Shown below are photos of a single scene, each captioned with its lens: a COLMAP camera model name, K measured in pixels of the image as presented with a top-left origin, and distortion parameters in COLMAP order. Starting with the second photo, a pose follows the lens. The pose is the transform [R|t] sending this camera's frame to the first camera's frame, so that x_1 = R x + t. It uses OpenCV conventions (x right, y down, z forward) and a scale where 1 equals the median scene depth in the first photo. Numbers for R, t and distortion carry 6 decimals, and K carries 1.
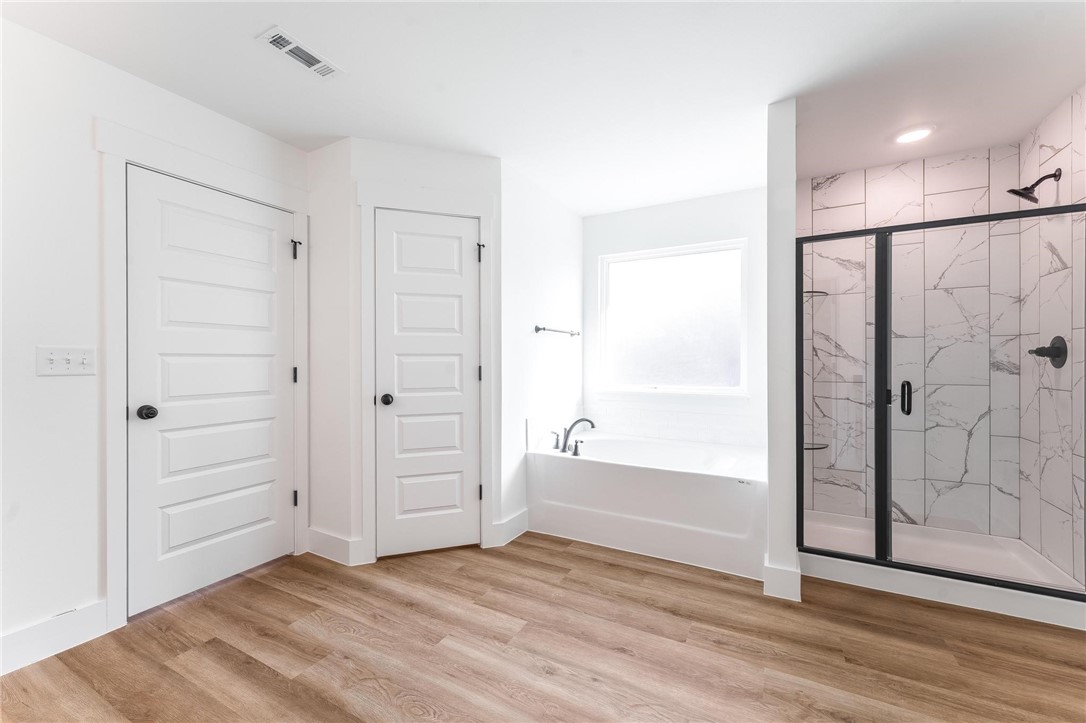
lens RADIAL K [[434.1, 0, 544.7], [0, 434.1, 361.8], [0, 0, 1]] dist [0.001832, 0.000089]
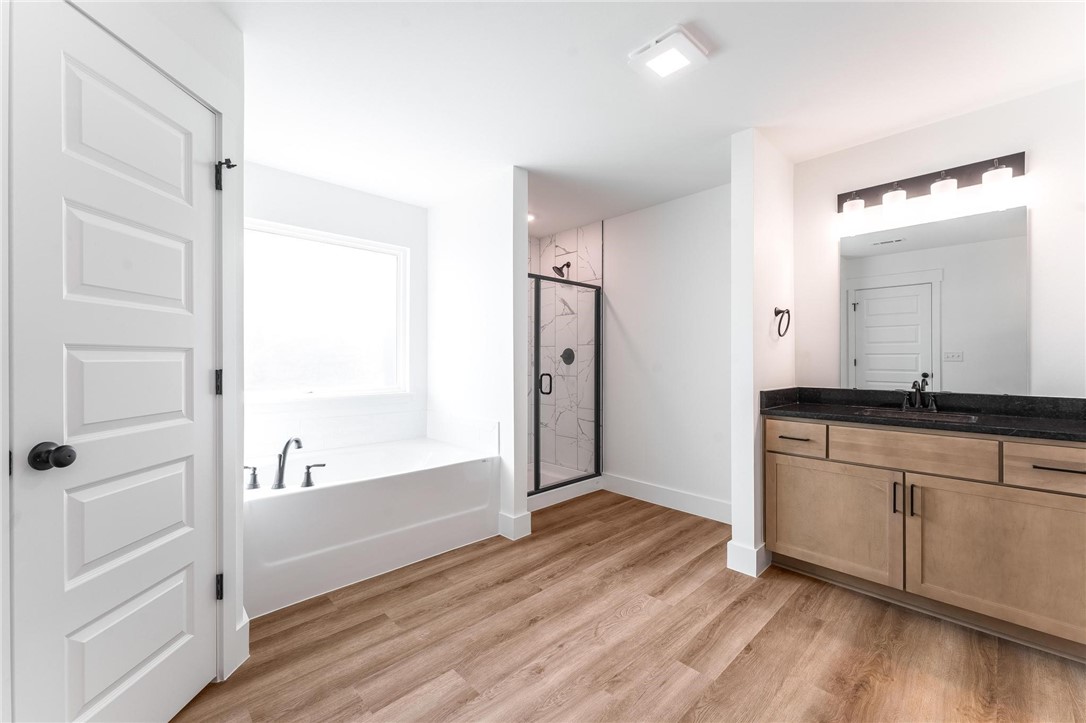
lens RADIAL K [[437.9, 0, 544.1], [0, 437.9, 358.7], [0, 0, 1]] dist [0.001294, 0.000114]
pose [[0.310895, 0.005021, 0.950431, -0.681029], [0.000516, 0.999985, -0.005452, -0.001885], [-0.950444, 0.002186, 0.310887, 0.481065]]
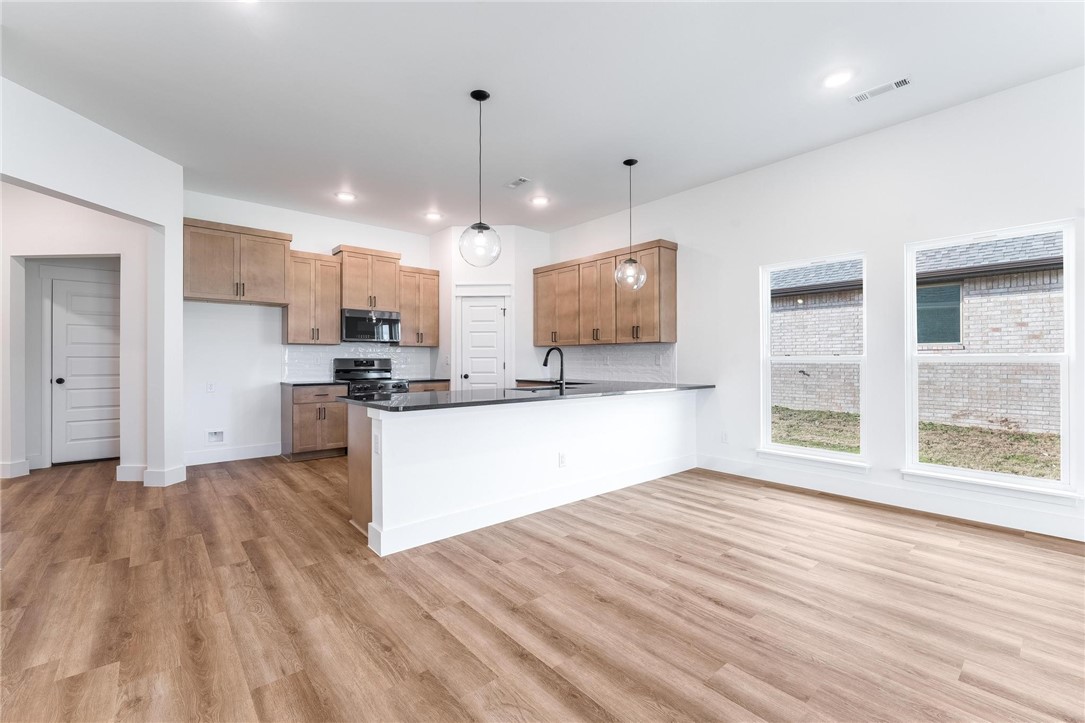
lens RADIAL K [[454.0, 0, 542.5], [0, 454.0, 361.5], [0, 0, 1]] dist [-0.002314, -0.000116]
pose [[0.932438, 0.003964, -0.361309, 1.053982], [-0.003039, 0.999990, 0.003130, -0.004016], [0.361318, -0.001821, 0.932441, -1.337471]]
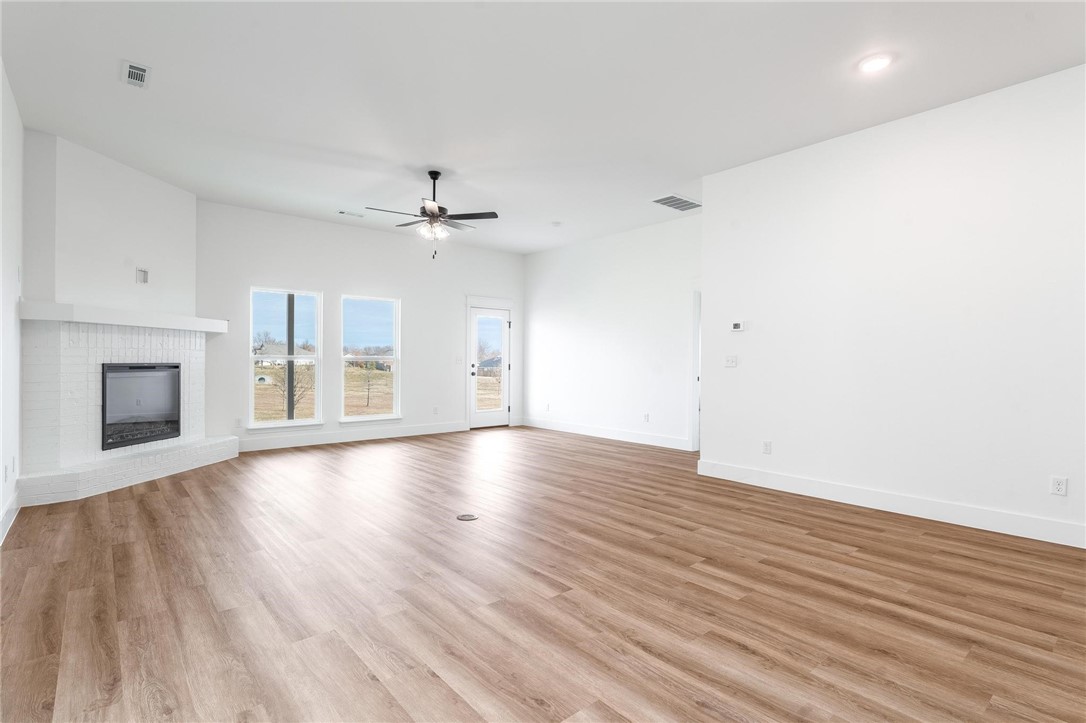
lens RADIAL K [[527.7, 0, 547.6], [0, 527.7, 361.8], [0, 0, 1]] dist [-0.001202, 0.000123]
pose [[-0.933456, -0.002652, 0.358682, 1.046292], [-0.001964, 0.999995, 0.002284, -0.003620], [-0.358687, 0.001427, -0.933457, 0.705584]]
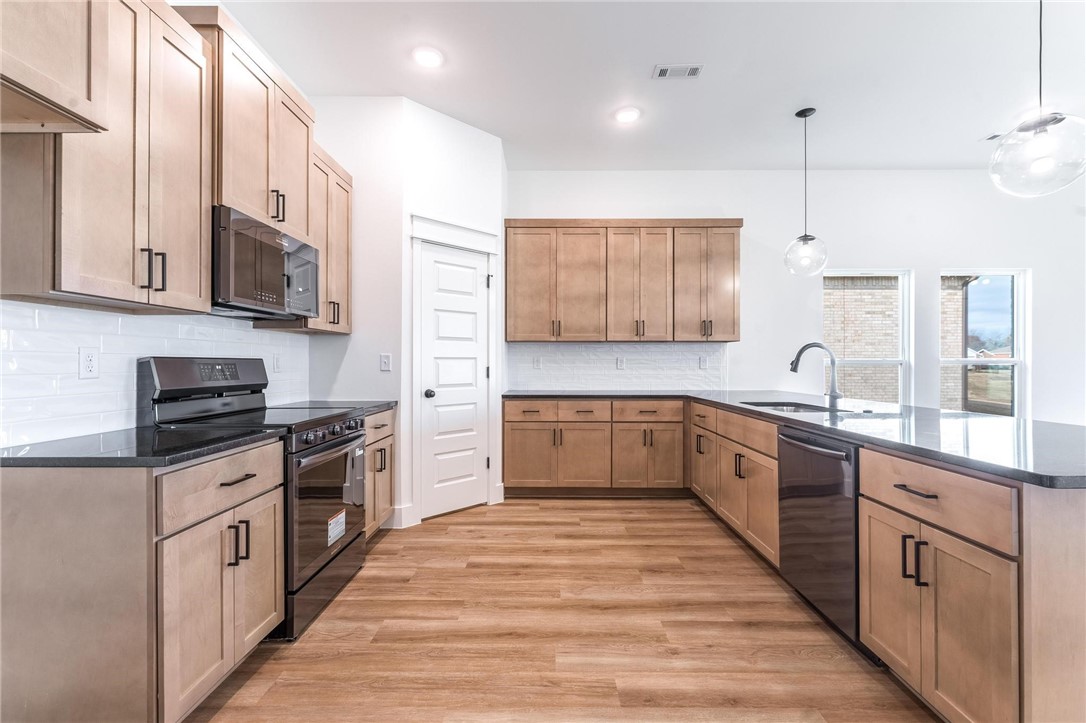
lens RADIAL K [[469.1, 0, 546.1], [0, 469.1, 361.9], [0, 0, 1]] dist [-0.000491, -0.000071]
pose [[0.887039, 0.004539, 0.461671, -0.774301], [-0.002136, 0.999981, -0.005727, 0.002947], [-0.461689, 0.004094, 0.887033, -0.410869]]
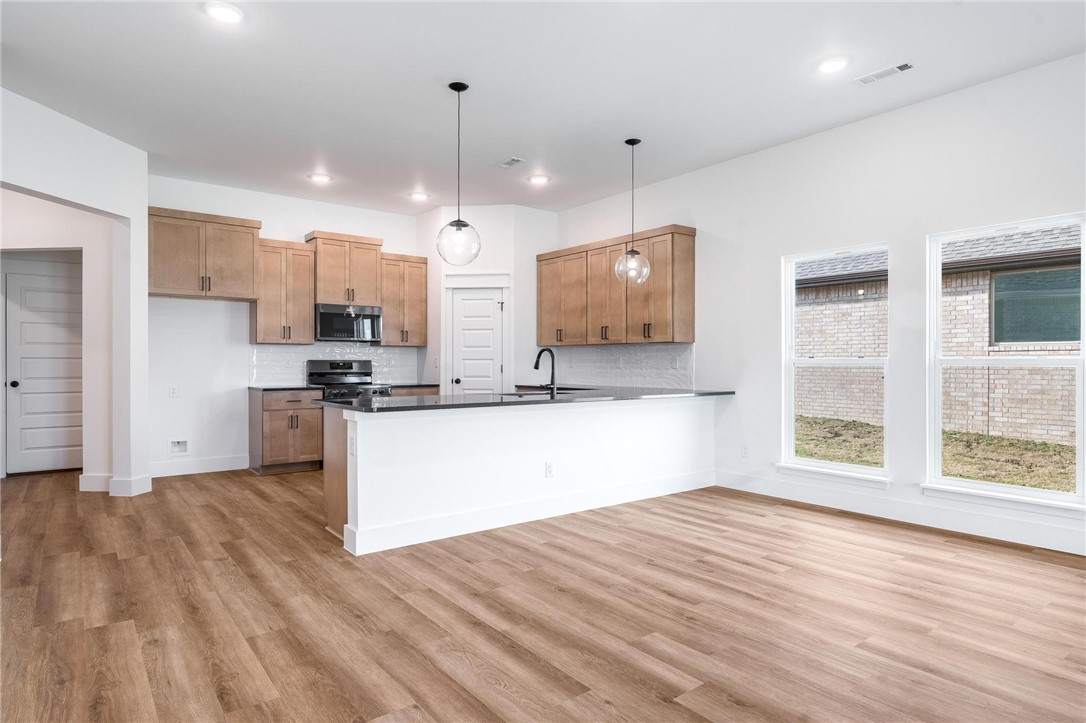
lens RADIAL K [[609.1, 0, 549.0], [0, 609.1, 366.7], [0, 0, 1]] dist [0.001548, -0.000517]
pose [[0.914358, 0.007474, -0.404839, 1.353450], [-0.004835, 0.999960, 0.007540, -0.005612], [0.404879, -0.004937, 0.914357, -1.654106]]
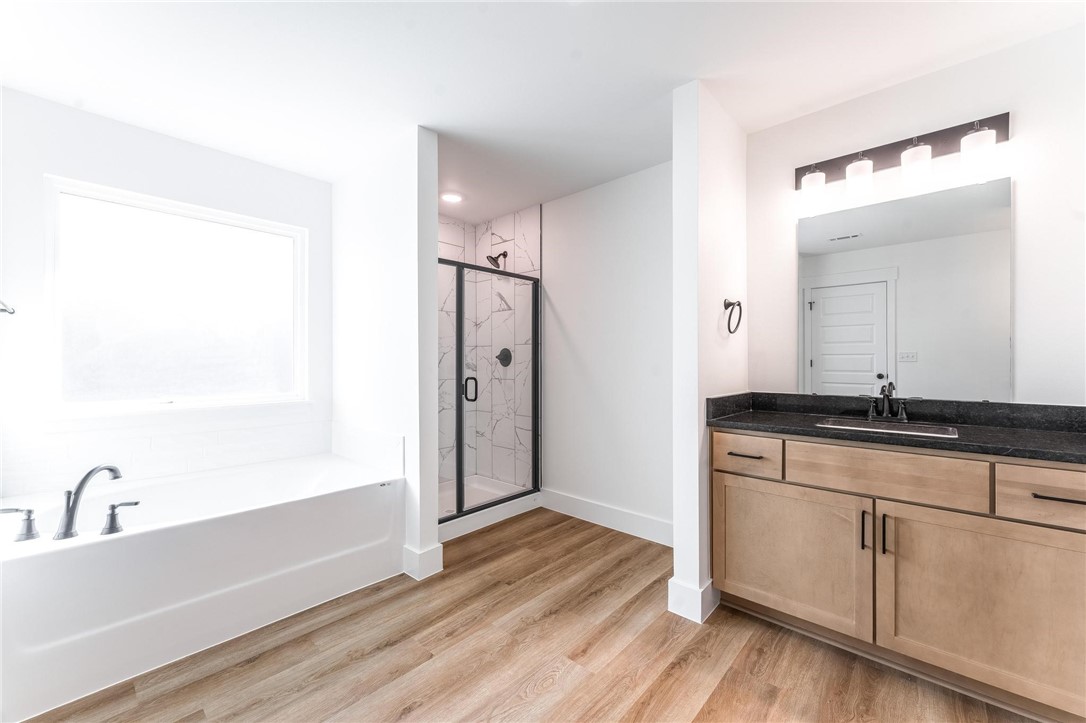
lens RADIAL K [[434.1, 0, 544.7], [0, 434.1, 361.8], [0, 0, 1]] dist [0.001832, 0.000089]
pose [[0.243459, 0.000470, 0.969911, -0.436310], [0.002877, 0.999995, -0.001206, -0.002431], [-0.969907, 0.003084, 0.243457, 0.415755]]
